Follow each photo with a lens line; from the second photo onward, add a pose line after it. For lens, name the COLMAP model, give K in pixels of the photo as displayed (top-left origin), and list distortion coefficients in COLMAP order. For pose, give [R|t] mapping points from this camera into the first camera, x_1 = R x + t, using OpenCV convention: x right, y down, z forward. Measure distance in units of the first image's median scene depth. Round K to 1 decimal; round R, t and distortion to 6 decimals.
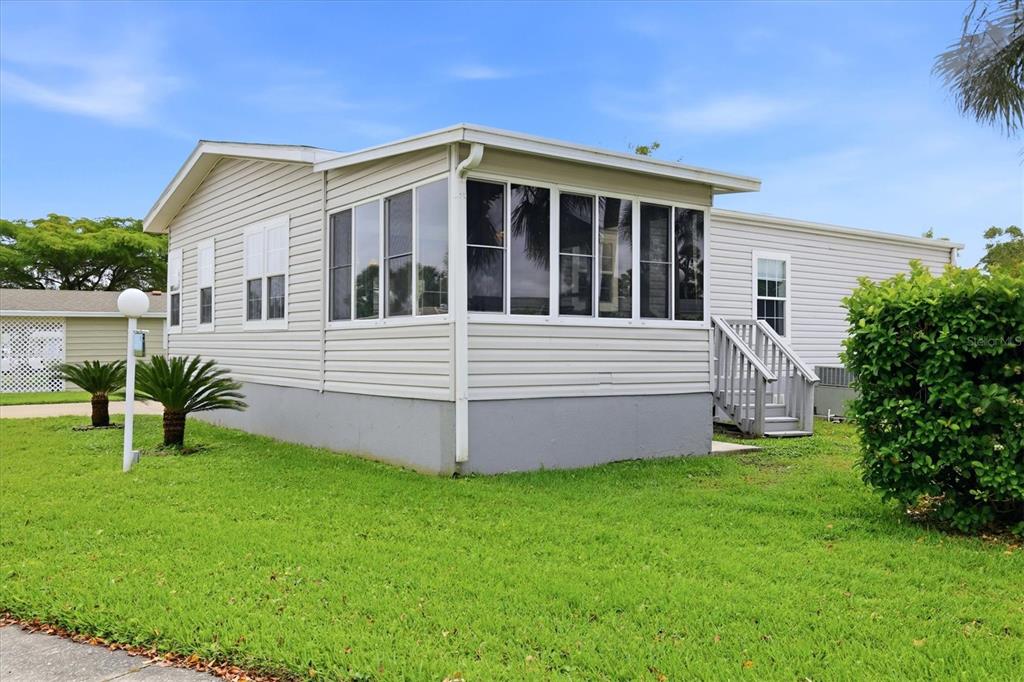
lens RADIAL K [[871.6, 0, 511.9], [0, 871.6, 337.6], [0, 0, 1]] dist [0.014519, 0.020736]
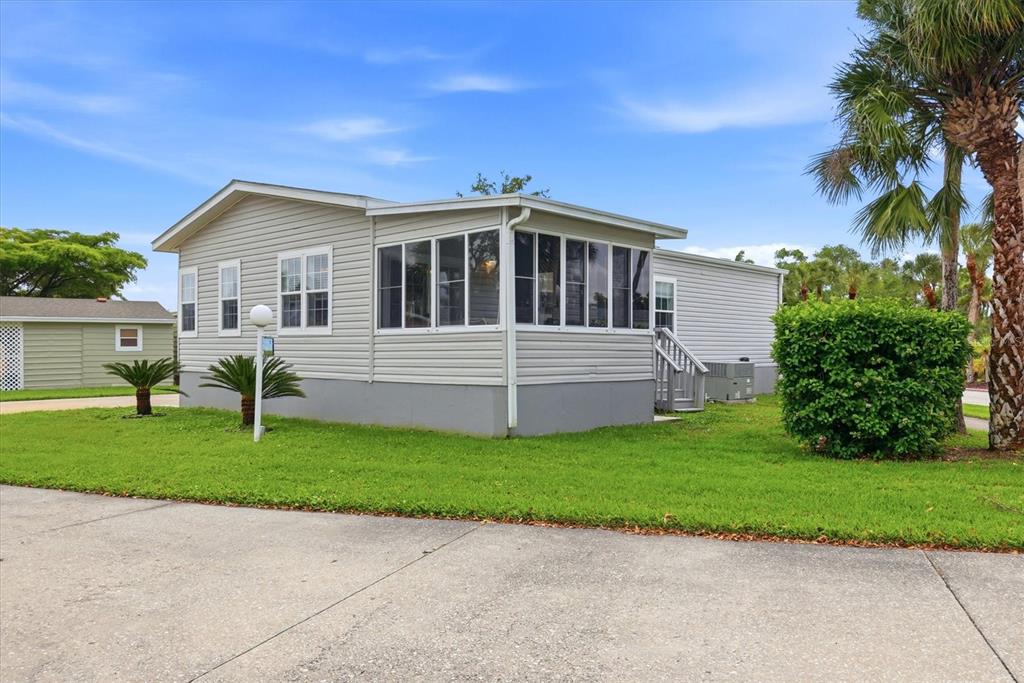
lens RADIAL K [[788.0, 0, 511.8], [0, 788.0, 348.1], [0, 0, 1]] dist [0.019496, 0.001403]
pose [[0.982387, -0.002702, 0.186838, -0.258732], [0.000747, 0.999944, 0.010534, -0.002336], [-0.186856, -0.010209, 0.982334, -0.236442]]
